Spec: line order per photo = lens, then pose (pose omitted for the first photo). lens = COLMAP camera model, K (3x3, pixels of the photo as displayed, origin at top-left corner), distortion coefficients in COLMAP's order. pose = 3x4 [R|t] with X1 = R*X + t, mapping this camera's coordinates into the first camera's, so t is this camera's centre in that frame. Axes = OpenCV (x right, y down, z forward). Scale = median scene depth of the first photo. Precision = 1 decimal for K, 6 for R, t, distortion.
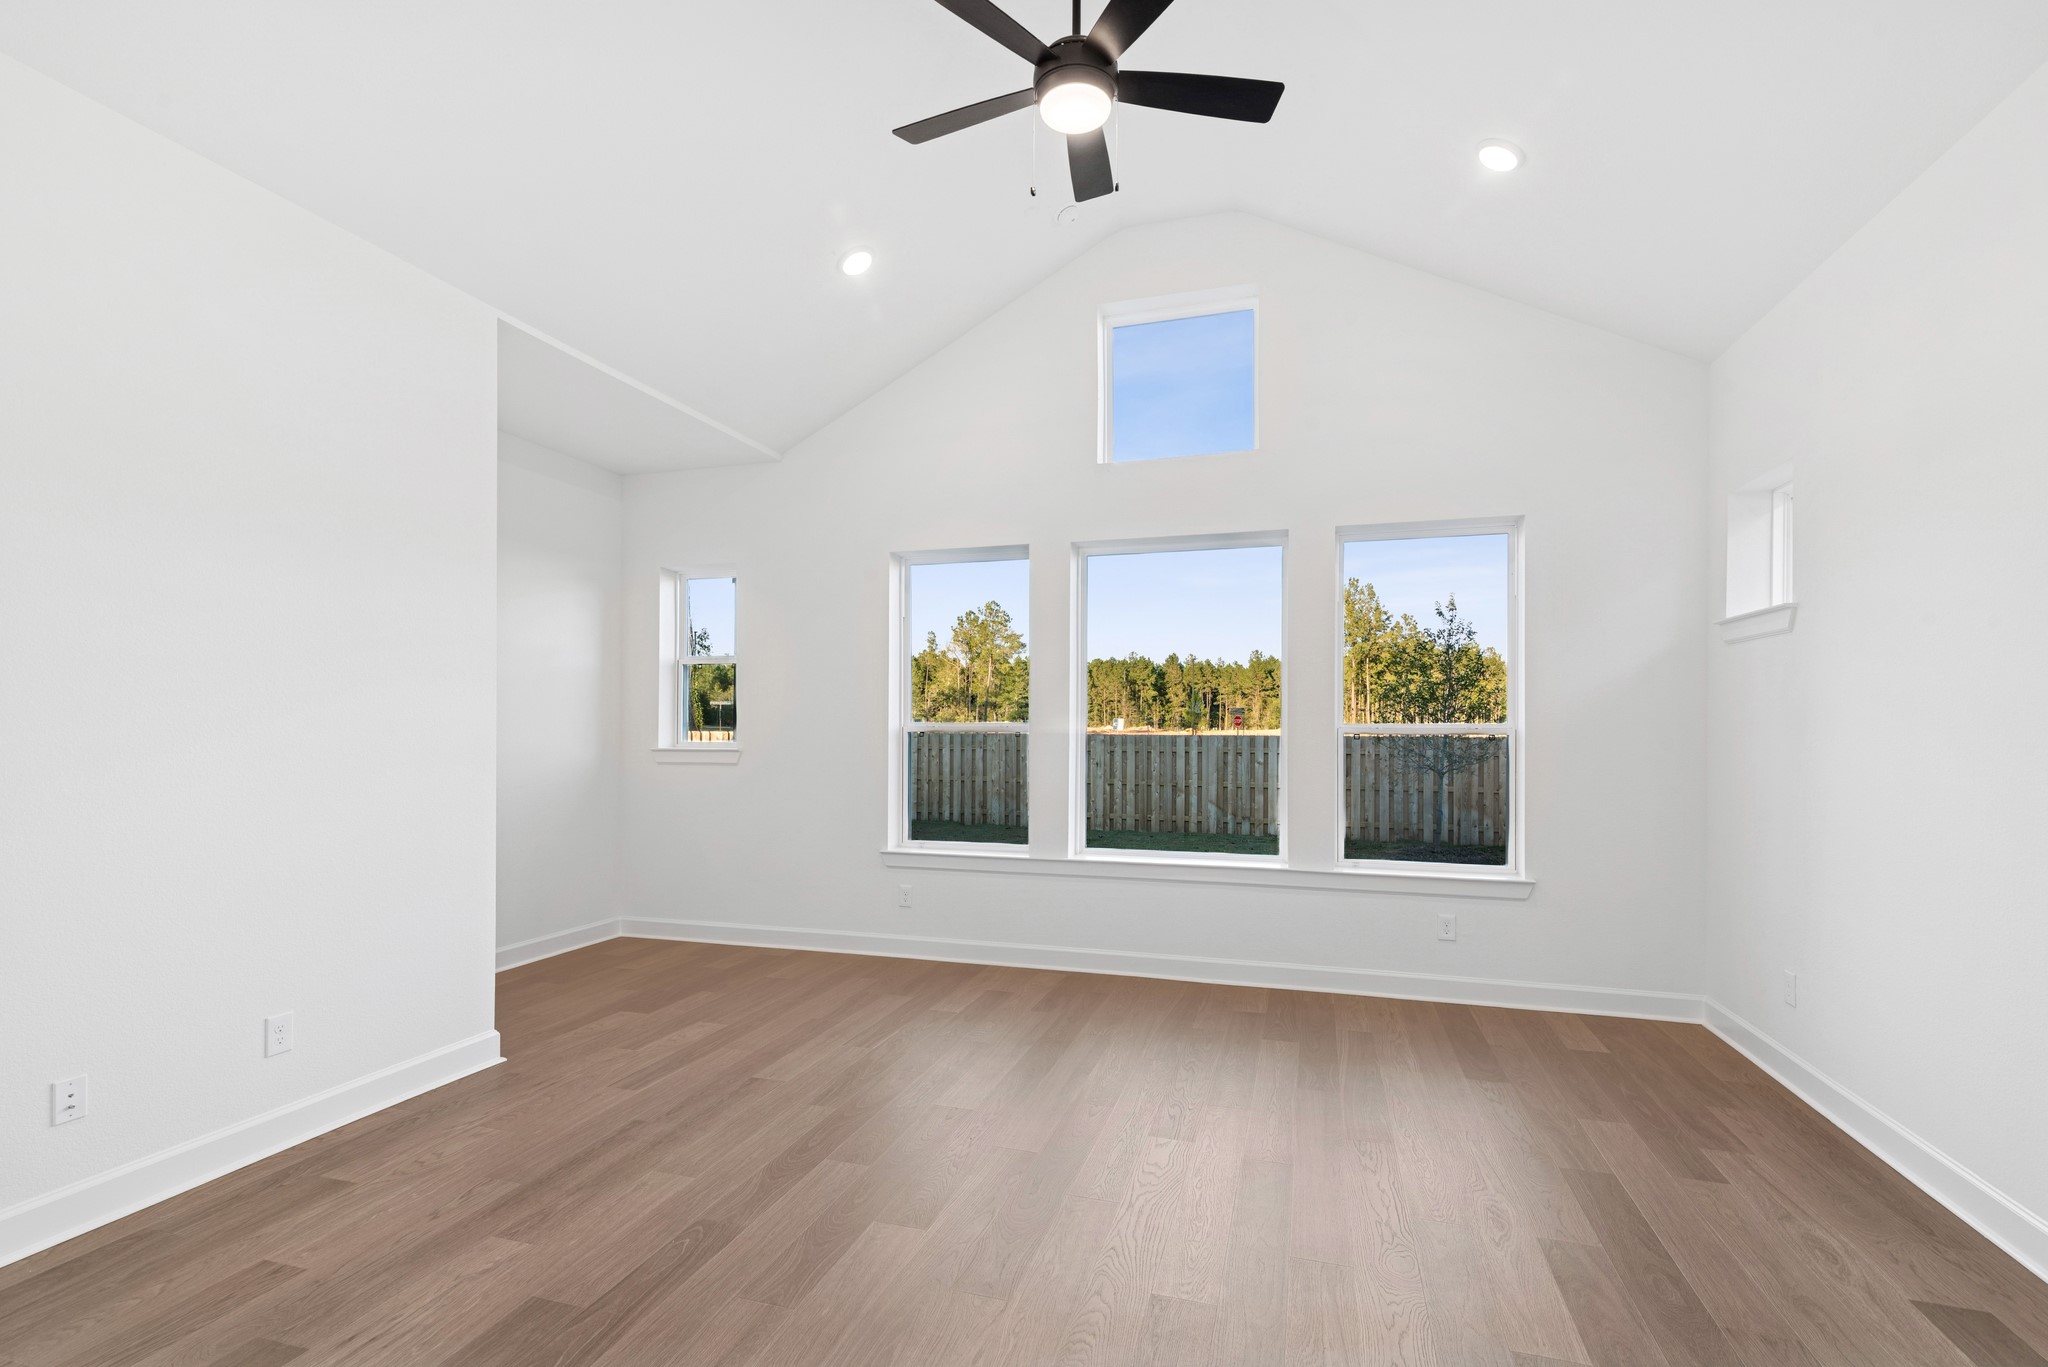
lens RADIAL K [[930.4, 0, 1024.3], [0, 930.4, 730.8], [0, 0, 1]] dist [-0.000908, -0.000121]
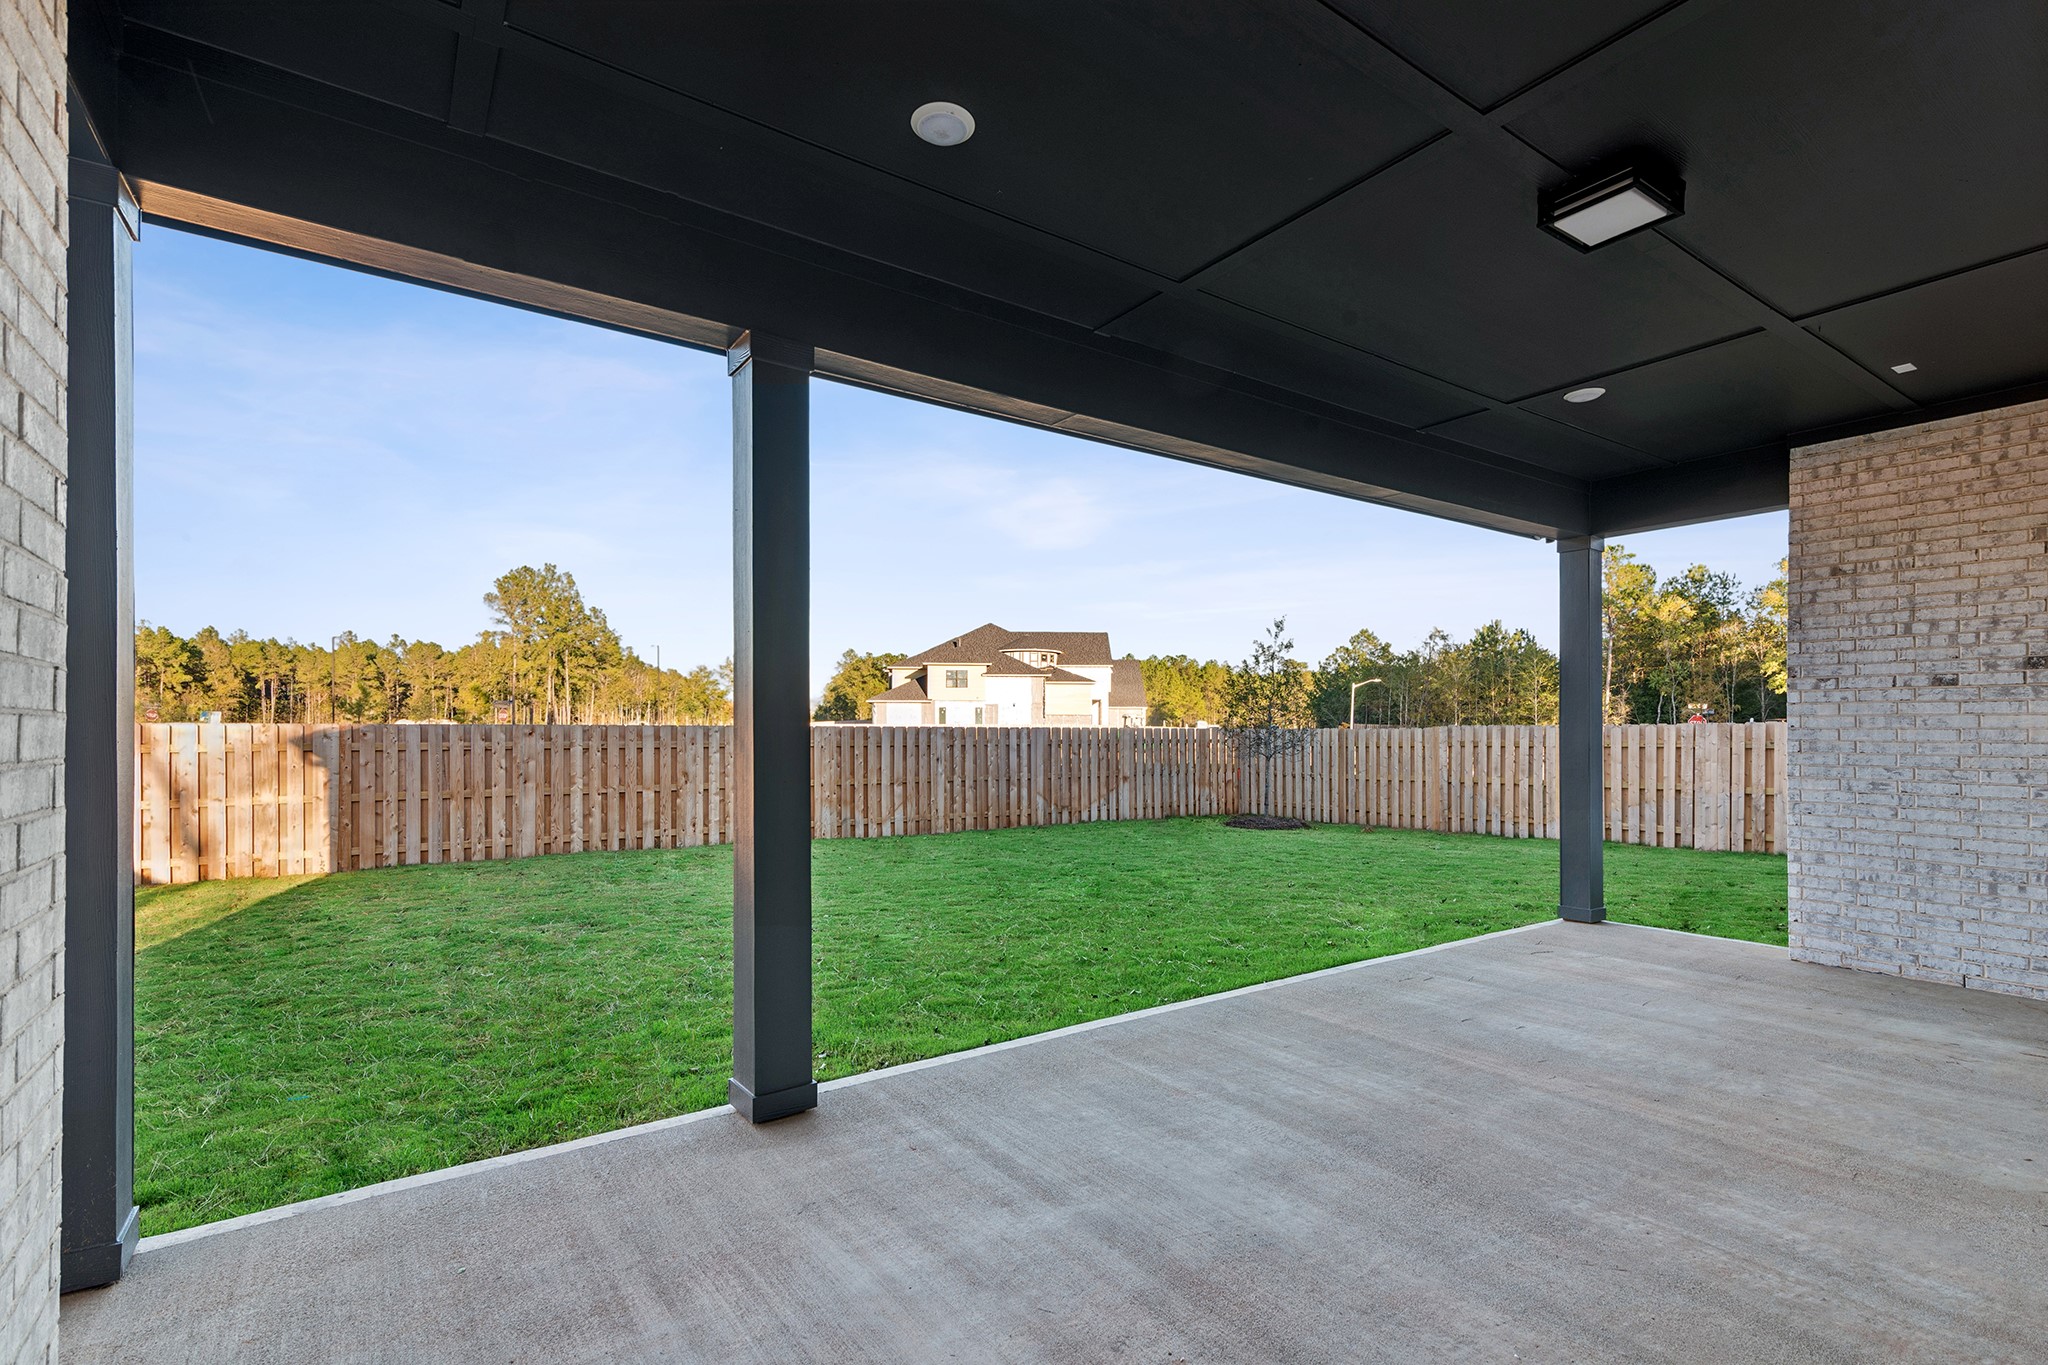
lens RADIAL K [[930.4, 0, 1024.3], [0, 930.4, 729.8], [0, 0, 1]] dist [-0.000908, -0.000121]
pose [[0.616194, -0.002814, 0.787589, -0.580901], [0.001470, 0.999996, 0.002423, 0.004448], [-0.787593, -0.000335, 0.616196, 0.378389]]
